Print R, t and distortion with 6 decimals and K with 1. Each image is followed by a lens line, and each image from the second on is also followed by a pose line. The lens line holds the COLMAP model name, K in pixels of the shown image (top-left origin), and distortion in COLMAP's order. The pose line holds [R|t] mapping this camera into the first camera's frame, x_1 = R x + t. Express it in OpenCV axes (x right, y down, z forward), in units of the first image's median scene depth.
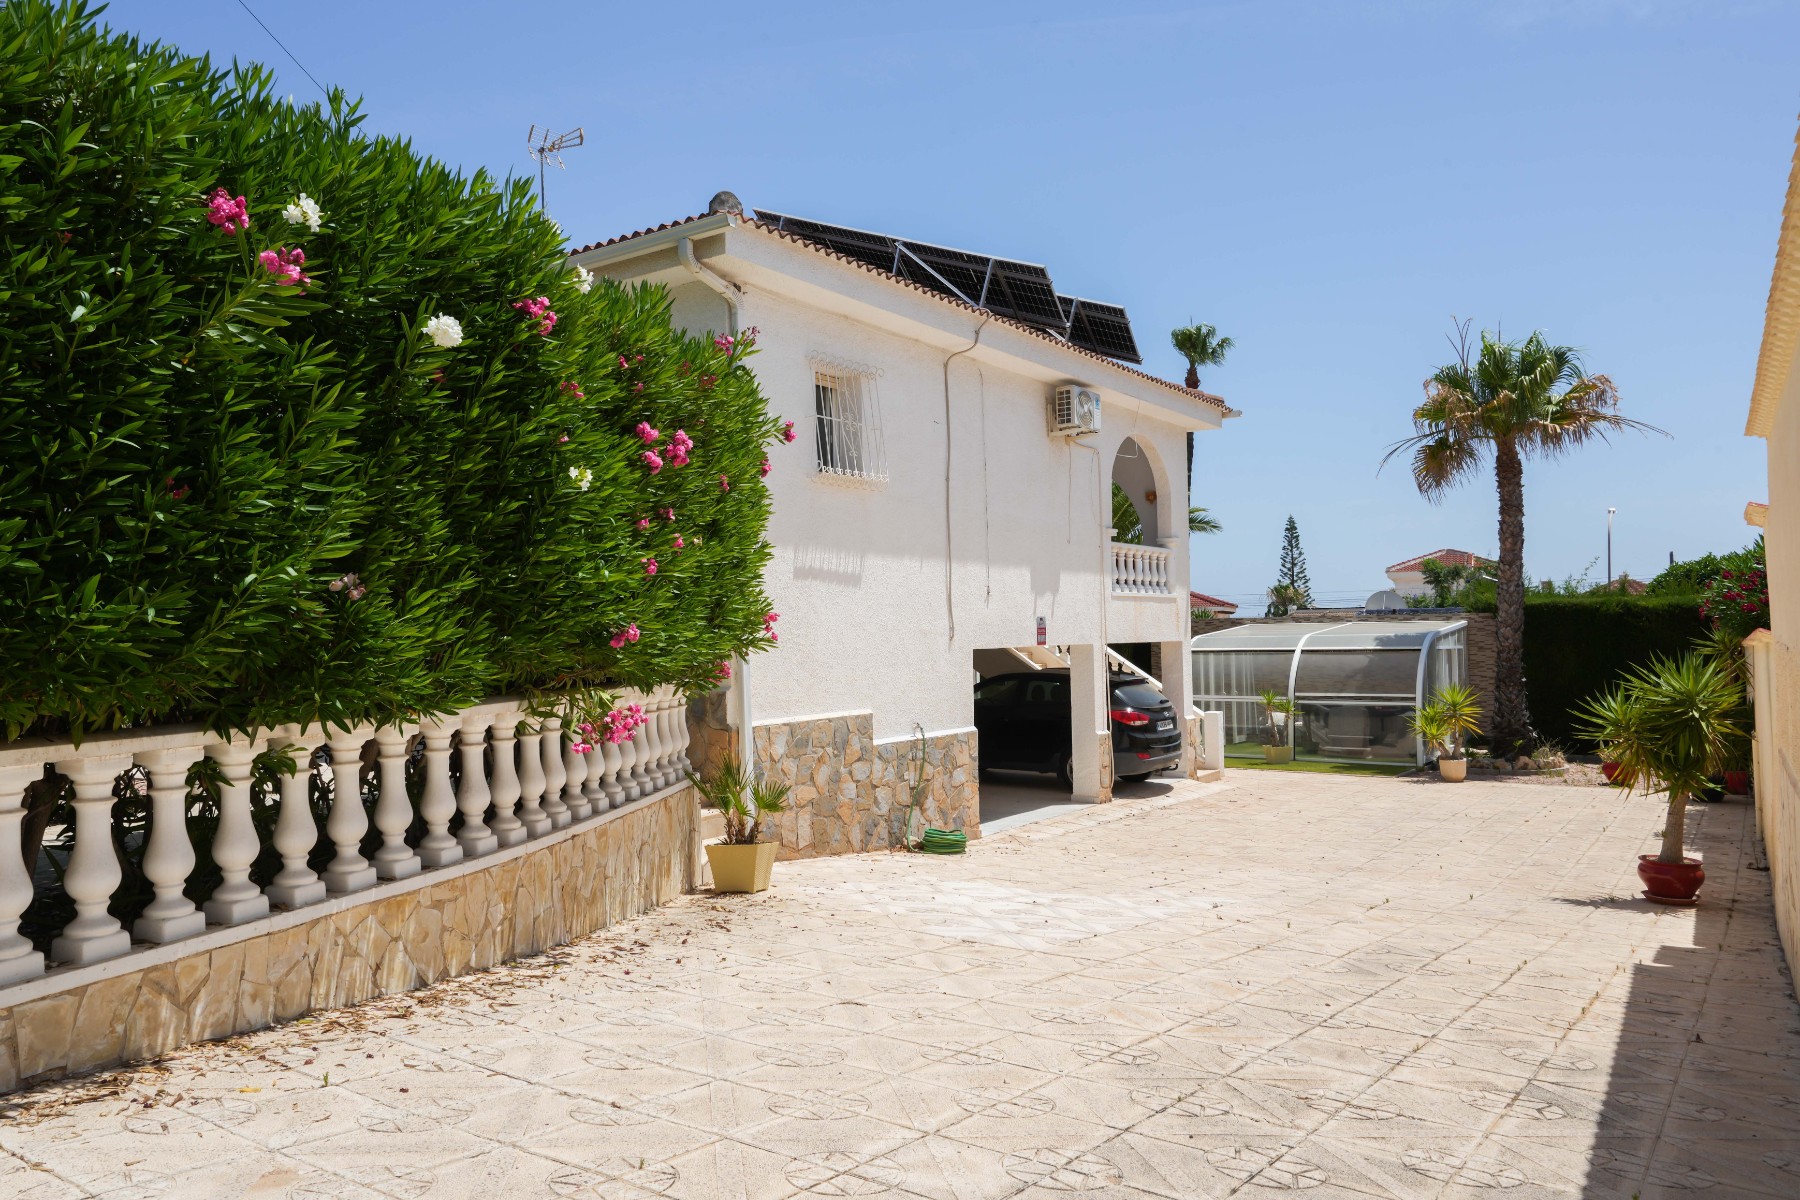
lens RADIAL K [[1212.7, 0, 900.0], [0, 1212.7, 600.0], [0, 0, 1]] dist [0.001893, 0.000186]
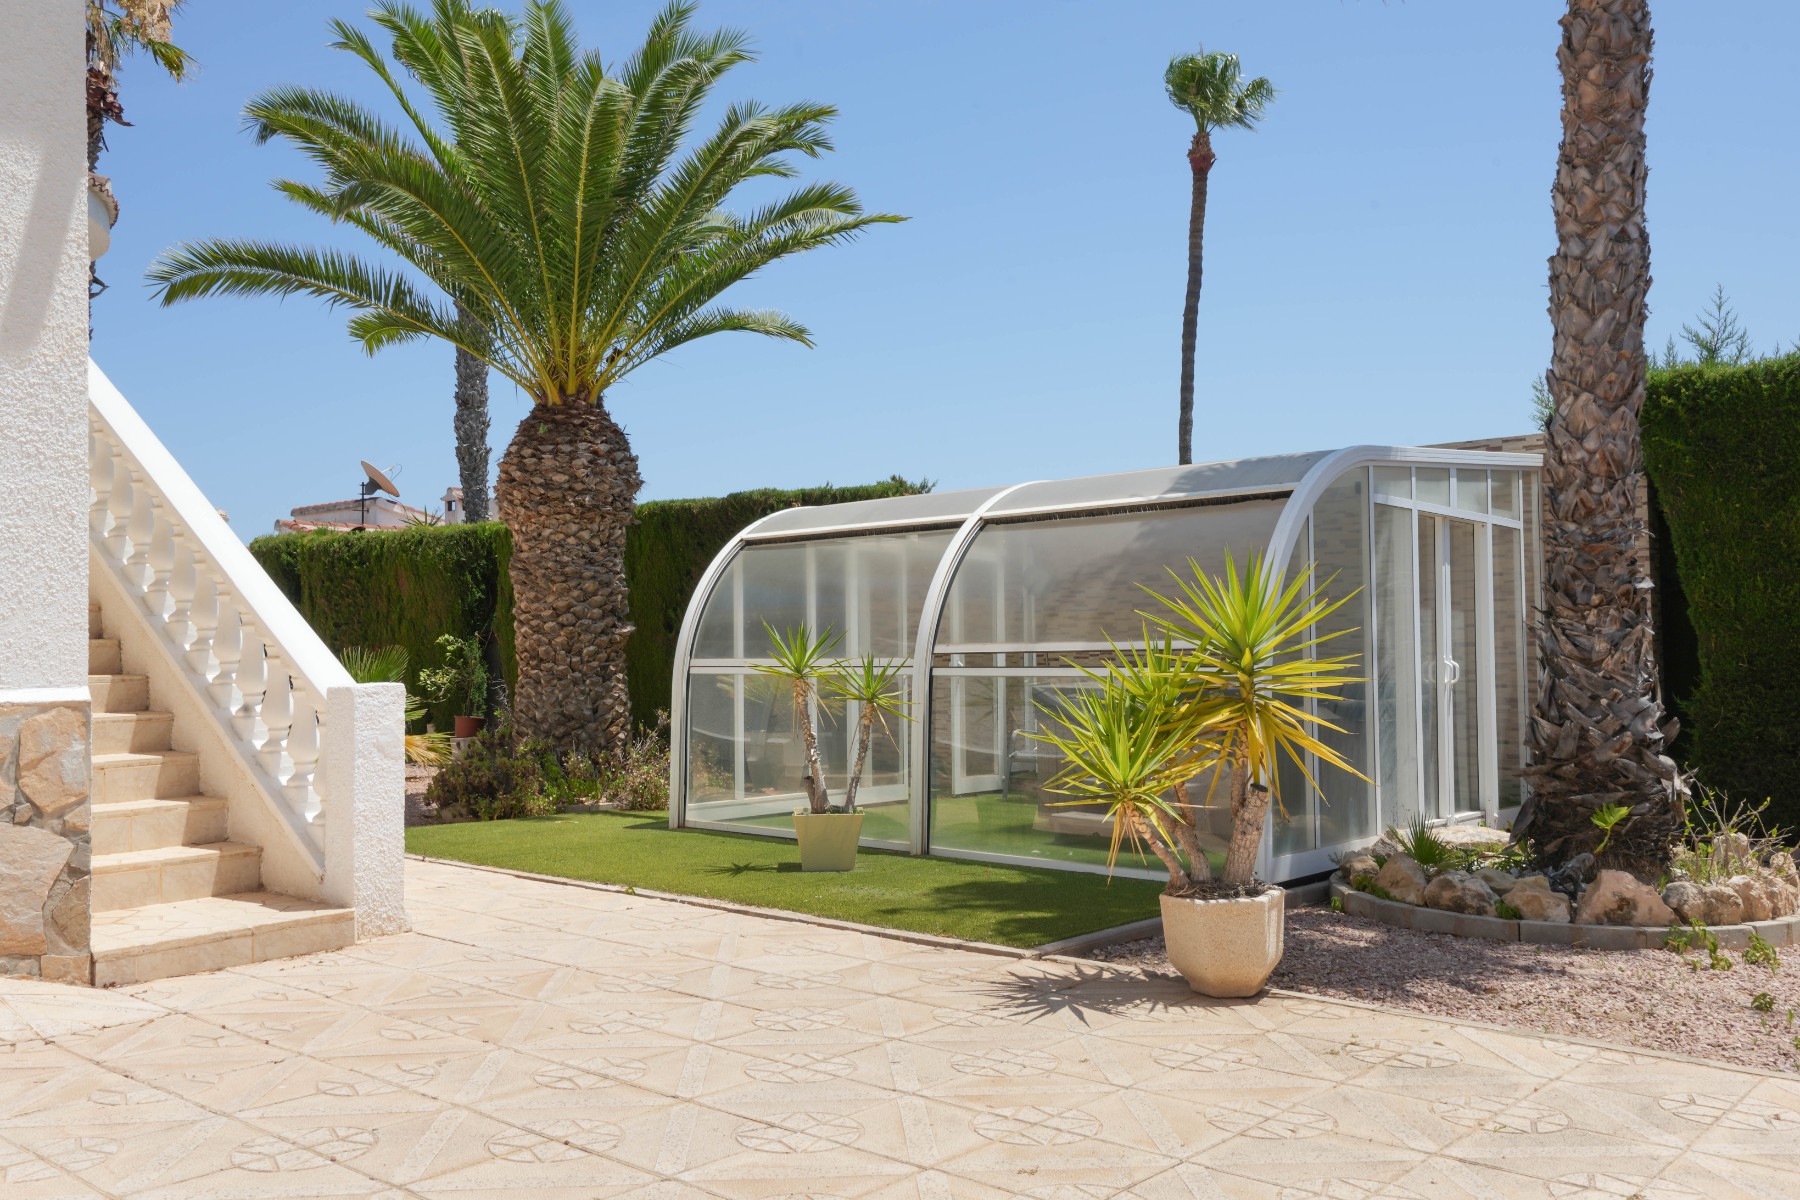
lens RADIAL K [[1466.6, 0, 900.0], [0, 1466.6, 600.0], [0, 0, 1]] dist [0.033054, 0.002402]
pose [[0.994506, 0.005129, -0.104551, 0.380756], [-0.005626, 0.999974, -0.004453, 0.071150], [0.104525, 0.005017, 0.994510, 0.648897]]
